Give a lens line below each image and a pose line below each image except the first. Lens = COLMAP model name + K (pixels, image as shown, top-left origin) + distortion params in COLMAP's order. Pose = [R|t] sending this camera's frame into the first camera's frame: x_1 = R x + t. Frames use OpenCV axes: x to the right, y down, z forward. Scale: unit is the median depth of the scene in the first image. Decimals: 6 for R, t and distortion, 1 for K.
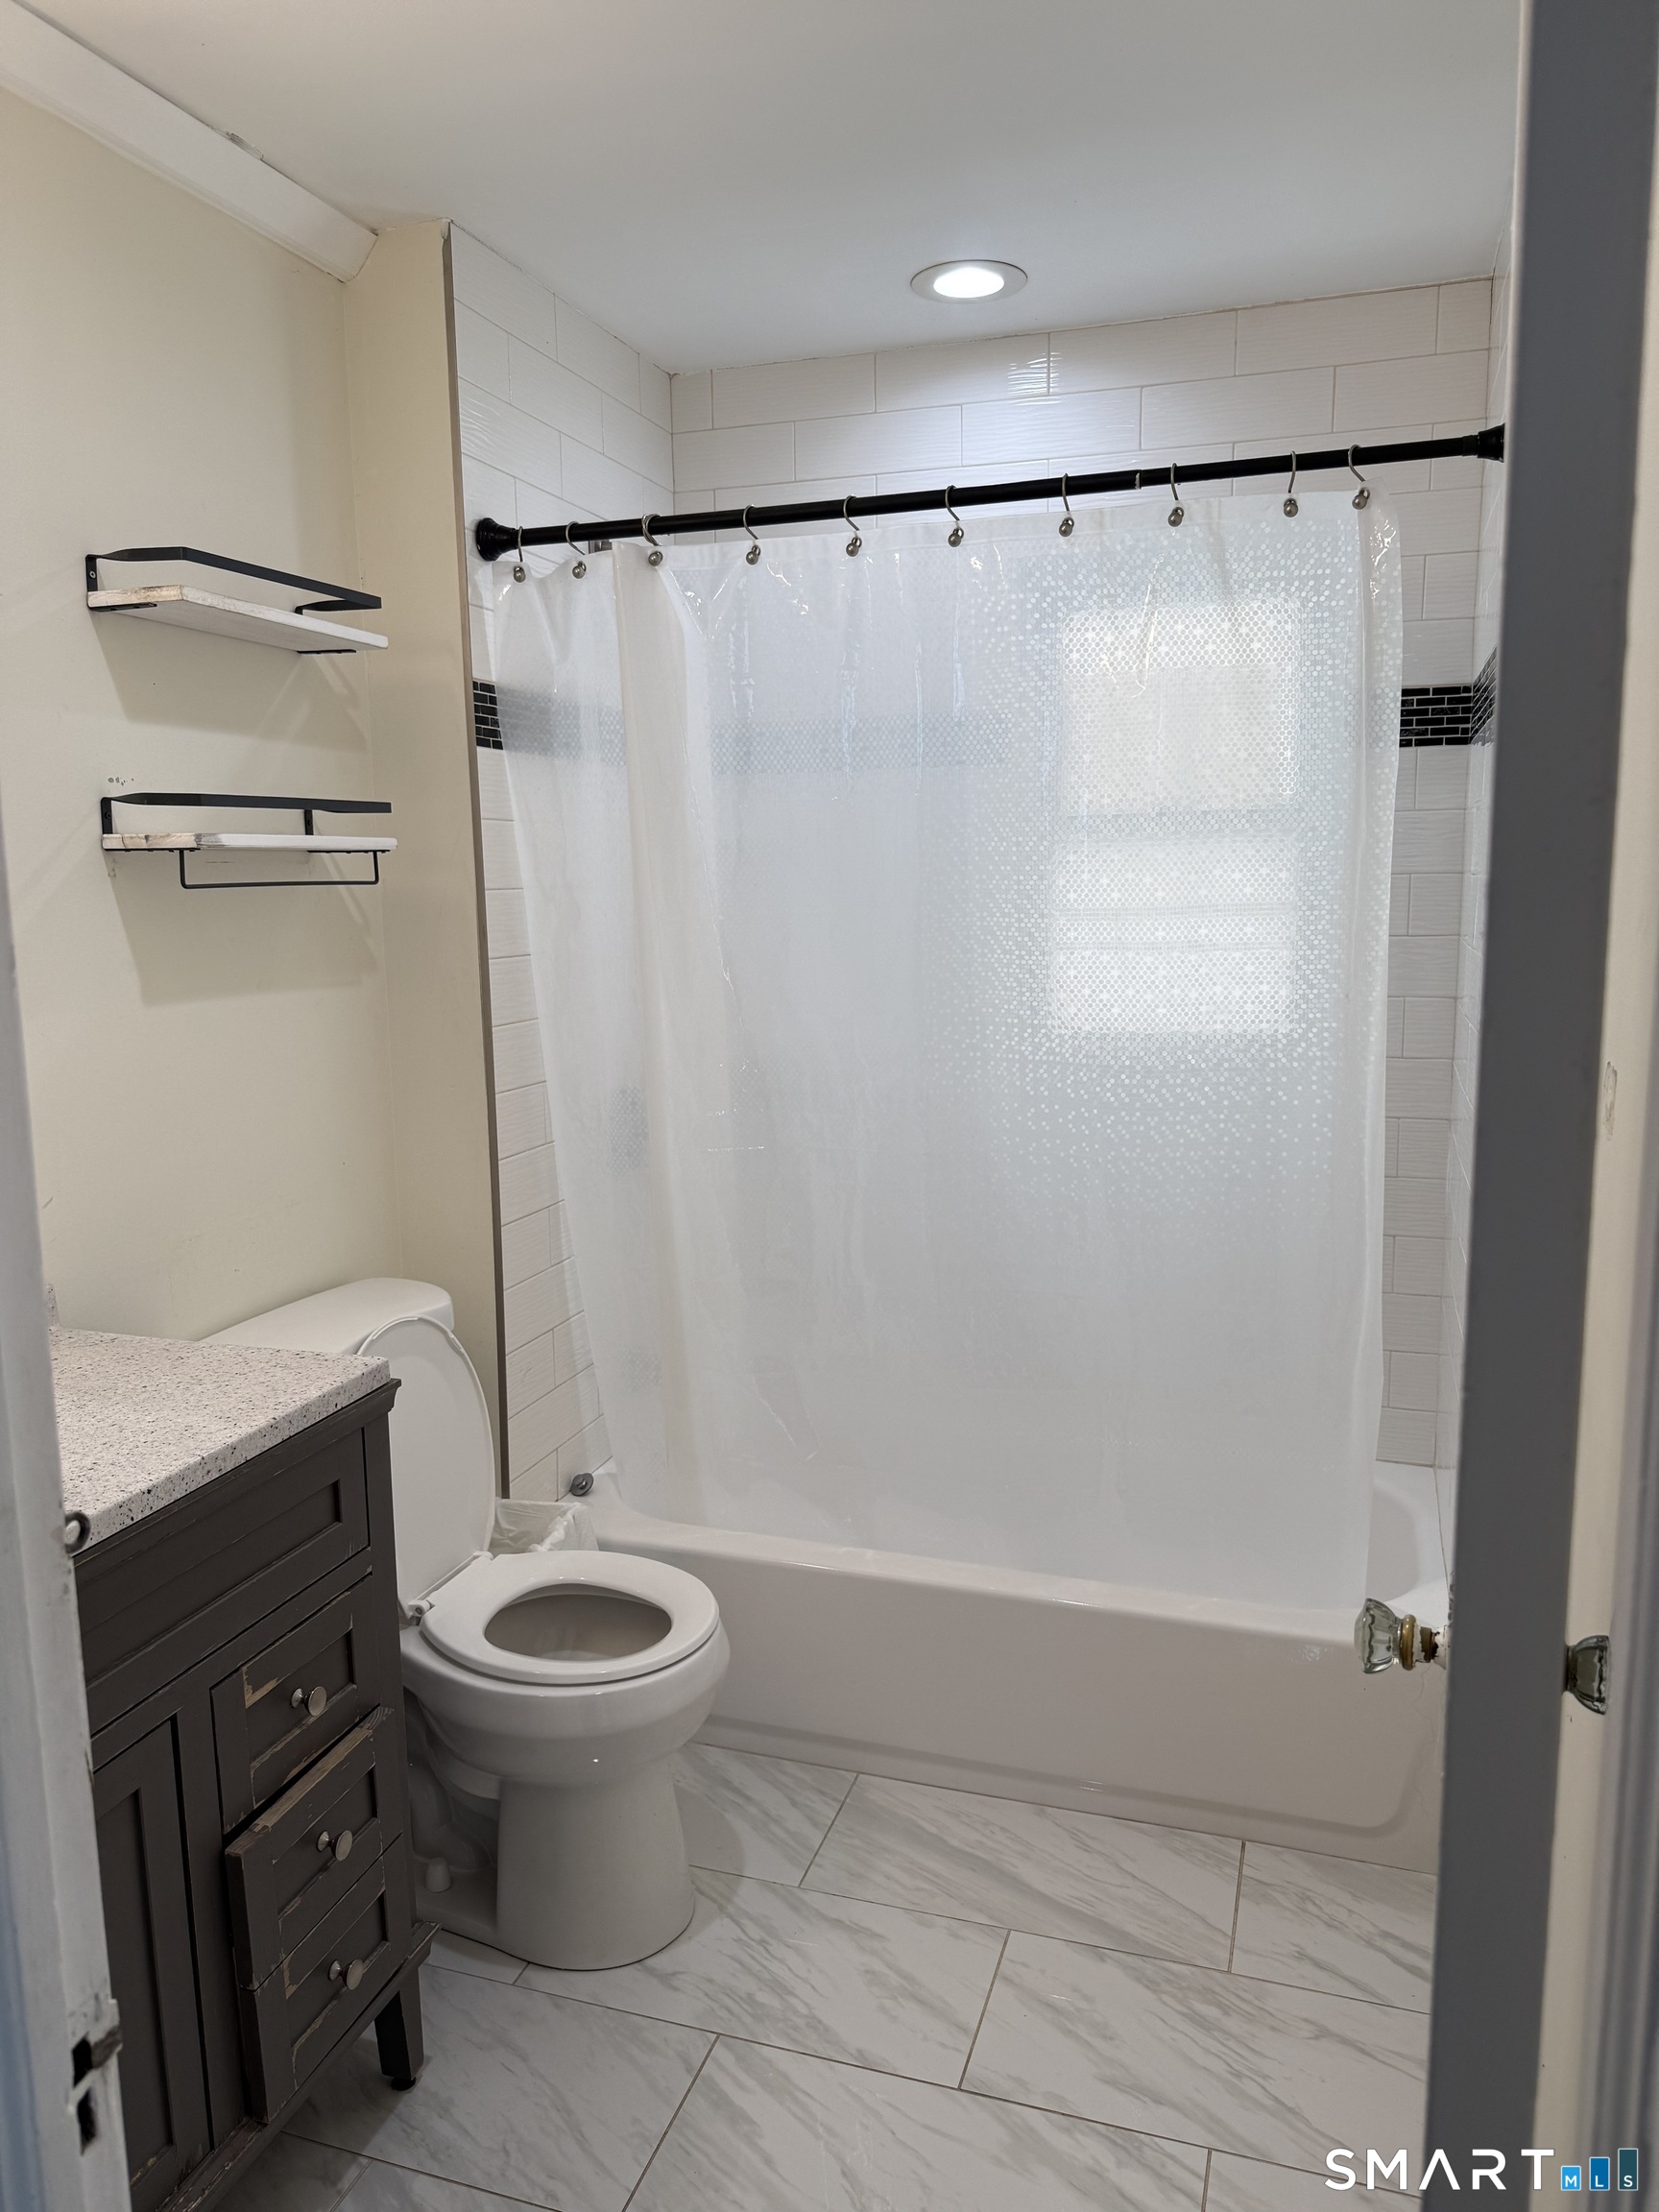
lens RADIAL K [[1543.4, 0, 813.7], [0, 1543.4, 1108.1], [0, 0, 1]] dist [0.078498, -0.170853]
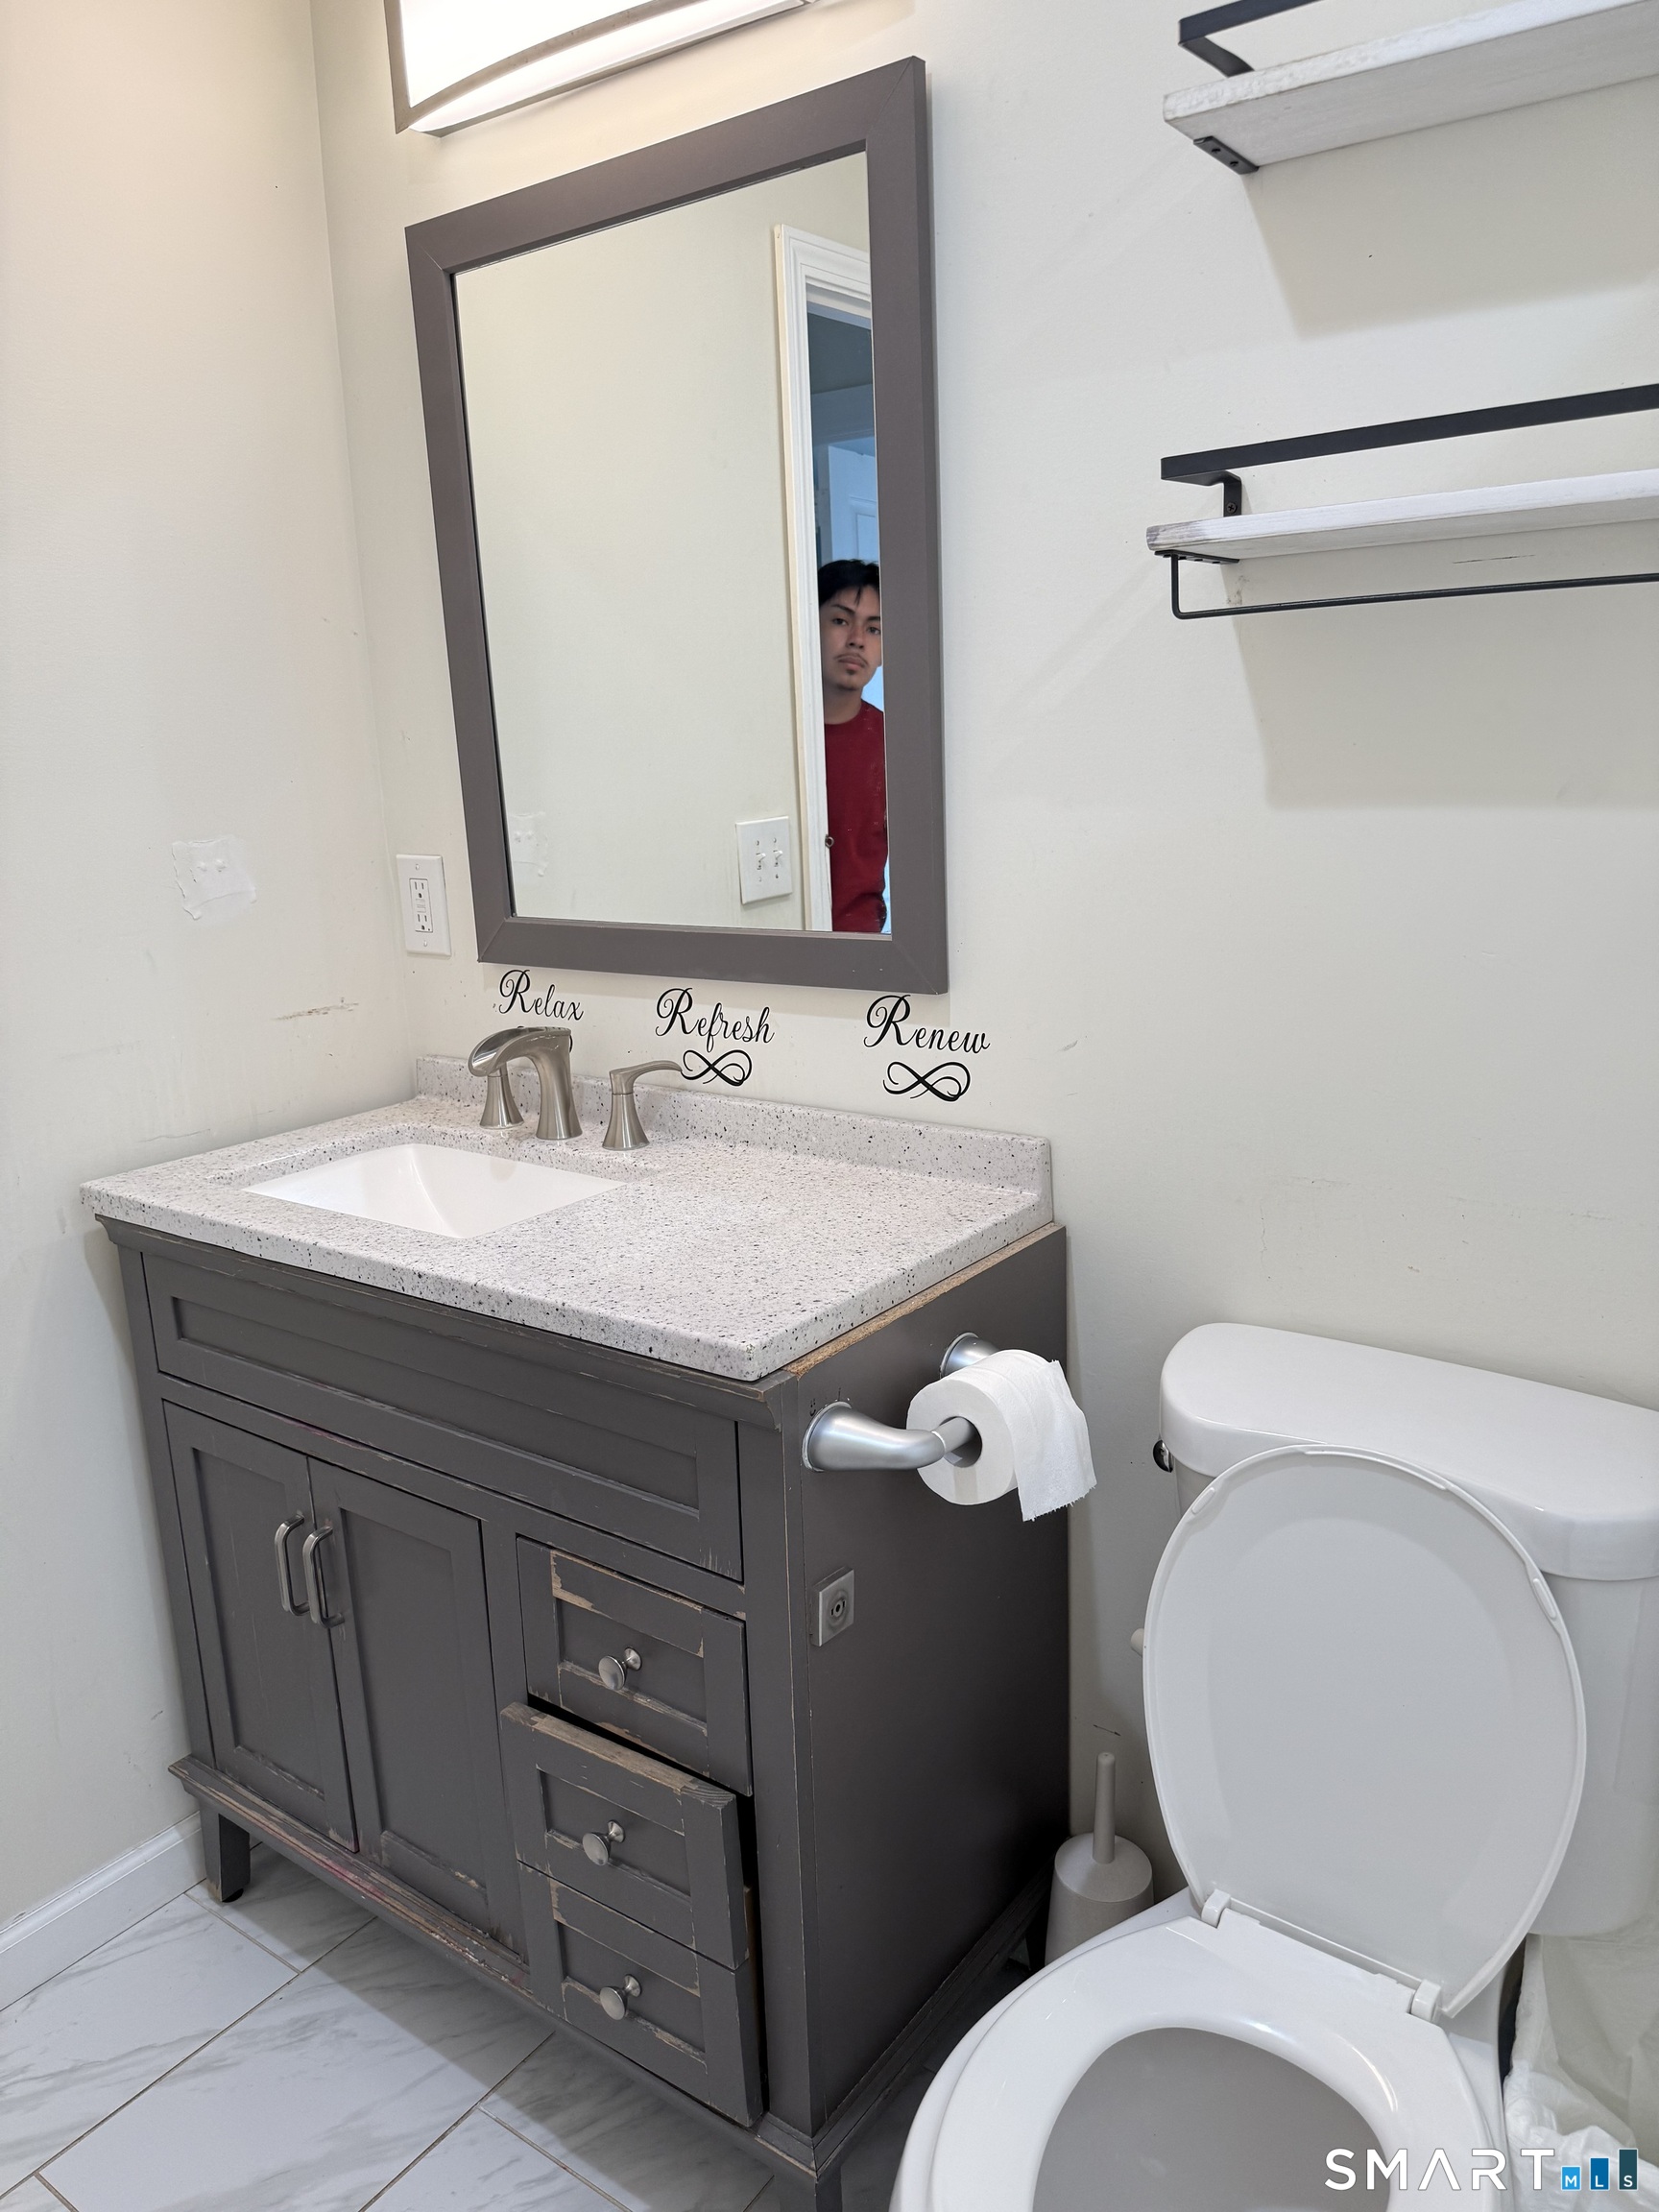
lens RADIAL K [[1543.4, 0, 813.7], [0, 1543.4, 1108.1], [0, 0, 1]] dist [0.078498, -0.170853]
pose [[-0.277633, 0.256995, -0.925675, 0.345869], [-0.109246, 0.948859, 0.296197, -0.154642], [0.954456, 0.183360, -0.235359, 1.308998]]
